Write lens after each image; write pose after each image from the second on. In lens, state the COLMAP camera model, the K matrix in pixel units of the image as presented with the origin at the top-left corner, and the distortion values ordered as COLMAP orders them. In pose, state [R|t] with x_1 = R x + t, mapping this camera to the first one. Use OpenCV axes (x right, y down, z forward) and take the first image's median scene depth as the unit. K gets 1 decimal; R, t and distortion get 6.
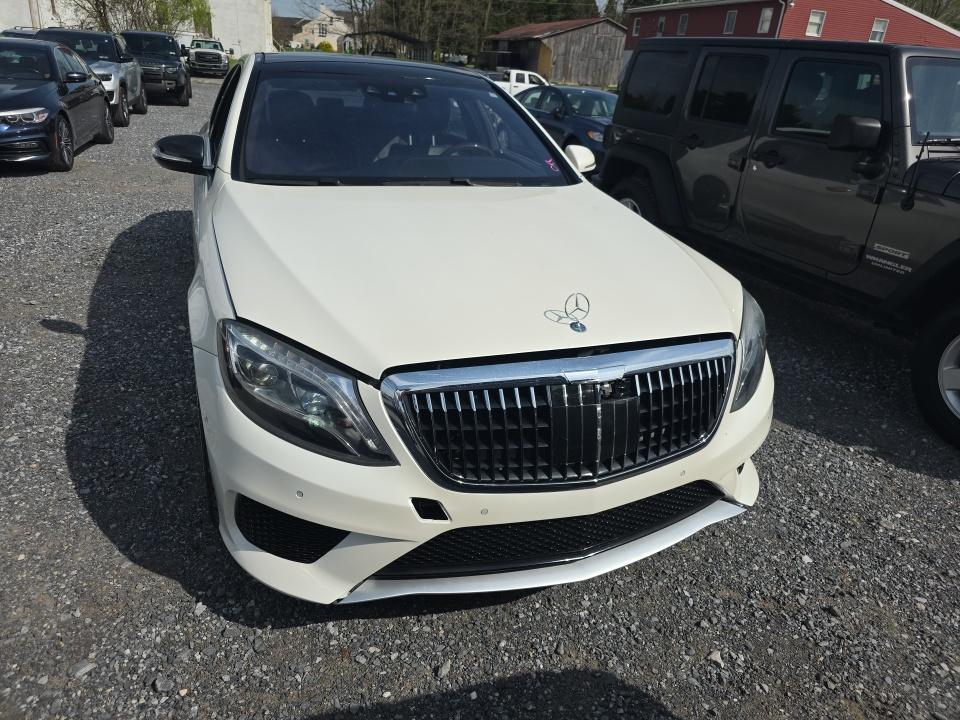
lens RADIAL K [[665.0, 0, 493.0], [0, 665.0, 356.8], [0, 0, 1]] dist [0.041838, -0.042200]
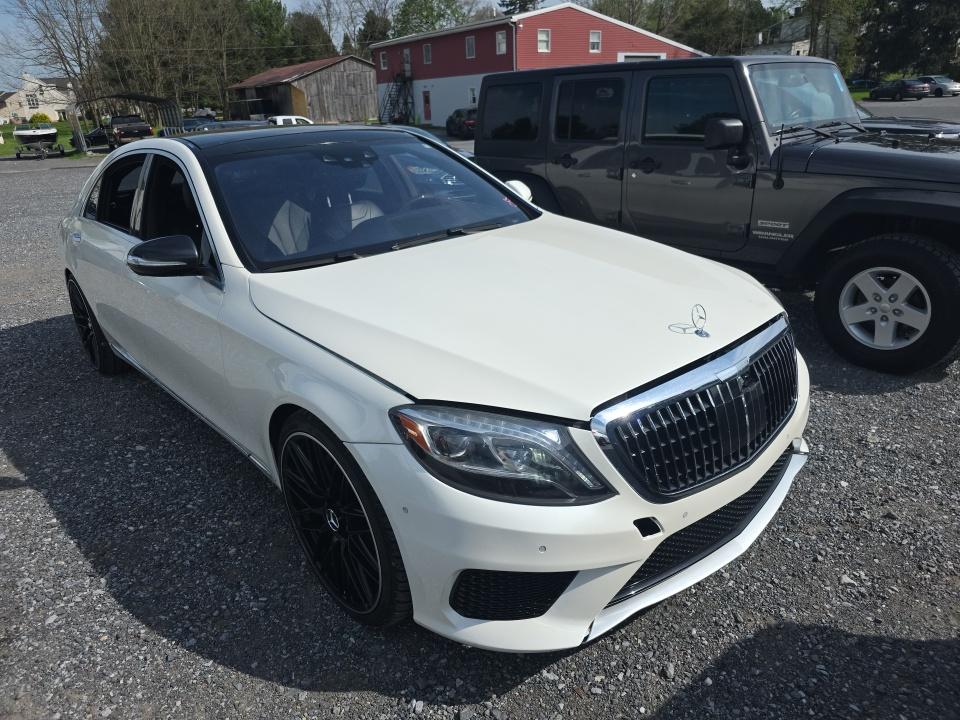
lens RADIAL K [[665.0, 0, 493.0], [0, 665.0, 356.8], [0, 0, 1]] dist [0.041838, -0.042200]
pose [[0.930049, -0.234022, 0.283272, -0.326054], [0.245397, 0.969411, -0.004828, -0.053745], [-0.273477, 0.074004, 0.959027, 0.003910]]
